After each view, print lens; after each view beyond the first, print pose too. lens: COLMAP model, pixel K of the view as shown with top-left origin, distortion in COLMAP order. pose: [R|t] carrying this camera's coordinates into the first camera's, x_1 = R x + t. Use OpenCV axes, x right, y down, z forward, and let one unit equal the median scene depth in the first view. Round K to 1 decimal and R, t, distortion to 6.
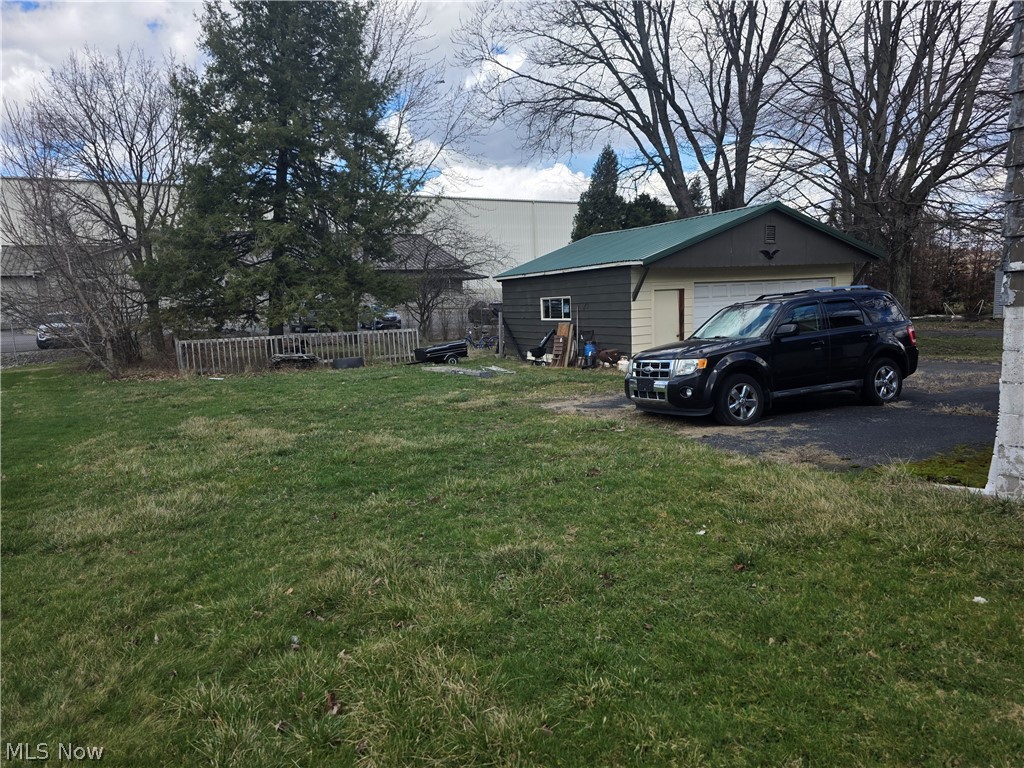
lens RADIAL K [[680.5, 0, 513.1], [0, 680.5, 388.6], [0, 0, 1]] dist [0.038366, -0.032662]
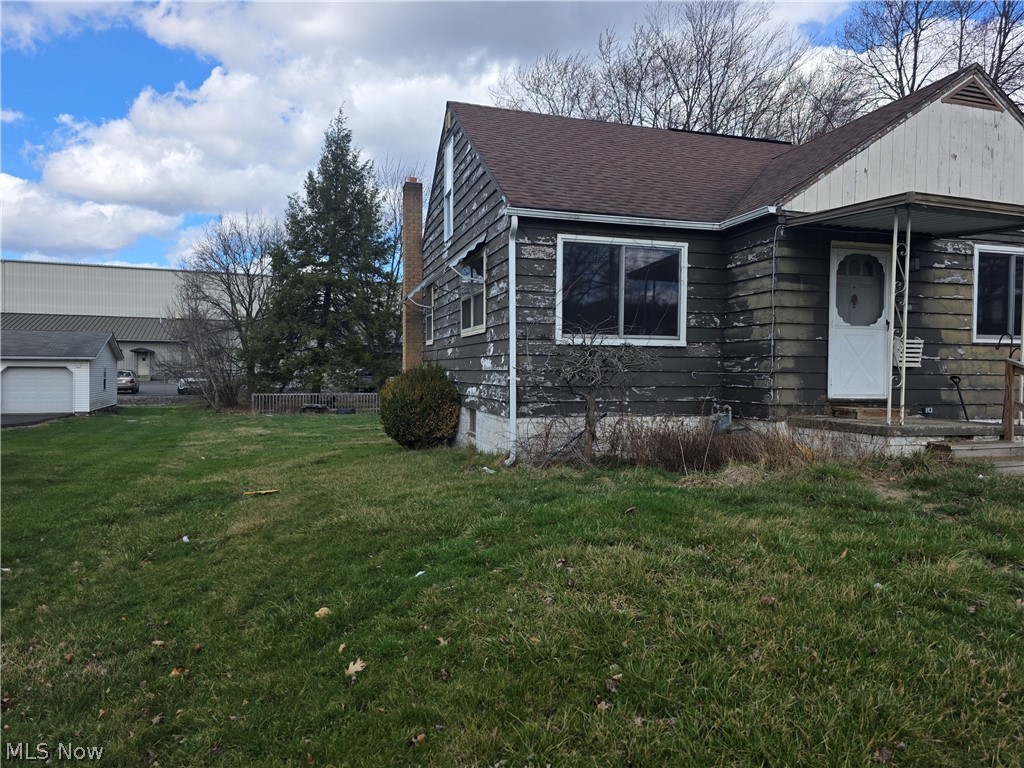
lens RADIAL K [[680.5, 0, 509.5], [0, 680.5, 384.5], [0, 0, 1]] dist [0.038366, -0.032662]
pose [[0.987617, 0.052215, -0.147937, 0.357288], [-0.067905, 0.992353, -0.103074, 0.037485], [0.141424, 0.111844, 0.983611, -0.541737]]
